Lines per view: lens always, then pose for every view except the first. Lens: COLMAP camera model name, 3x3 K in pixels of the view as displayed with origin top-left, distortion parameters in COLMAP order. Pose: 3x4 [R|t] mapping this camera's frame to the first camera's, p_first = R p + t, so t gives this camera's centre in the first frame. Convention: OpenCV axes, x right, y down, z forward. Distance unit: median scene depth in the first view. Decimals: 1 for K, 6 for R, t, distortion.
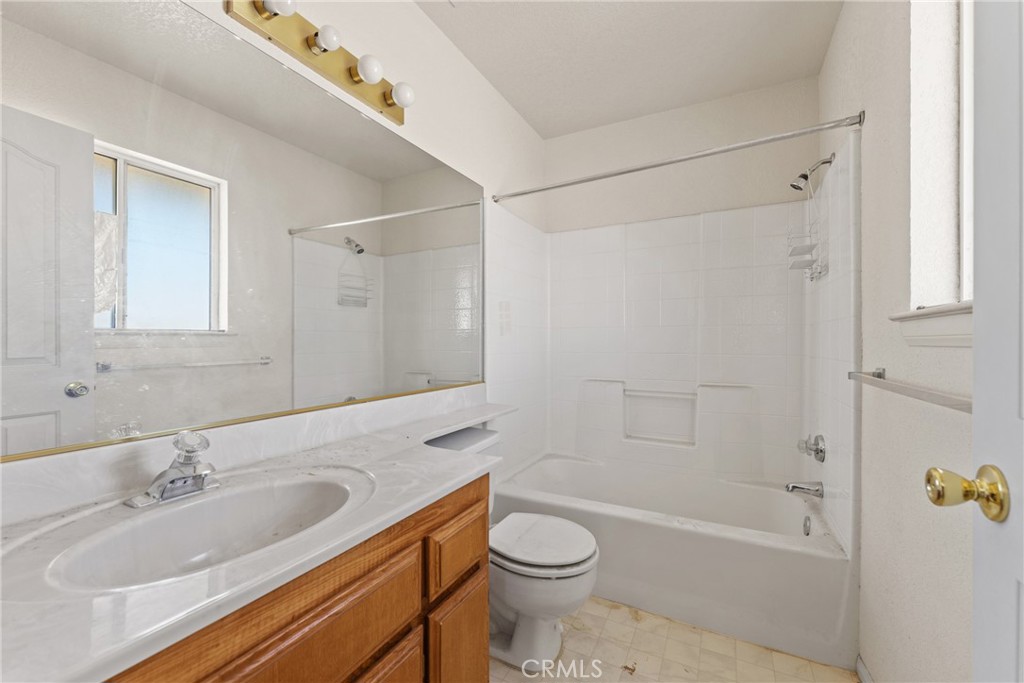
lens RADIAL K [[411.9, 0, 510.9], [0, 411.9, 341.2], [0, 0, 1]] dist [0.001267, 0.000088]
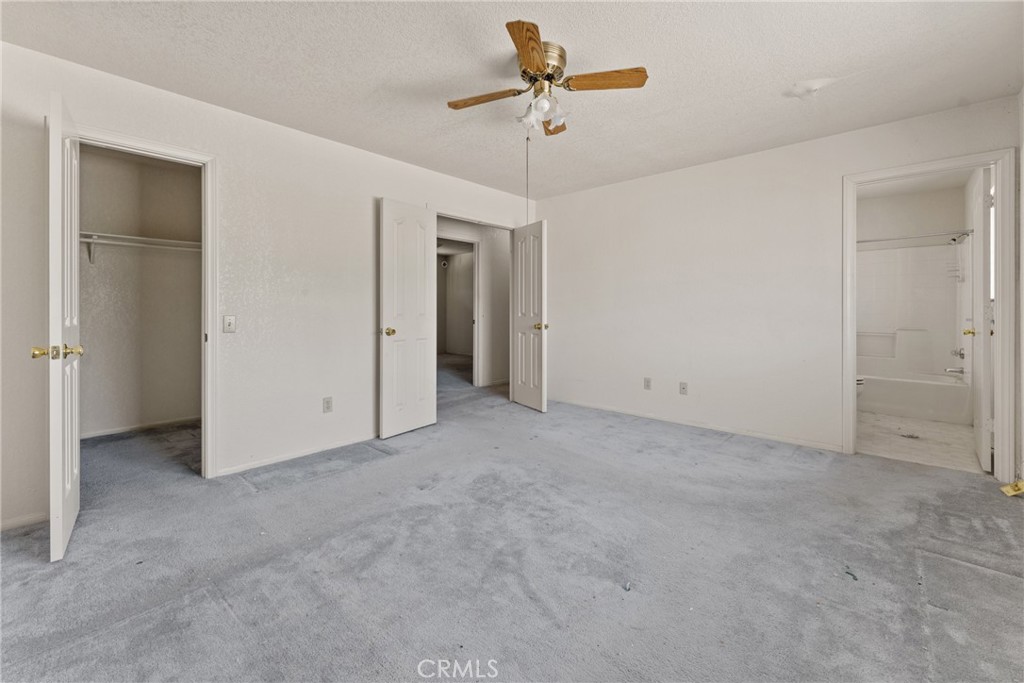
lens RADIAL K [[411.9, 0, 519.1], [0, 411.9, 311.7], [0, 0, 1]] dist [0.001267, 0.000088]
pose [[0.969530, -0.002716, -0.244956, -1.147072], [0.003284, 0.999993, 0.001912, 0.003545], [0.244949, -0.002658, 0.969532, -1.937116]]
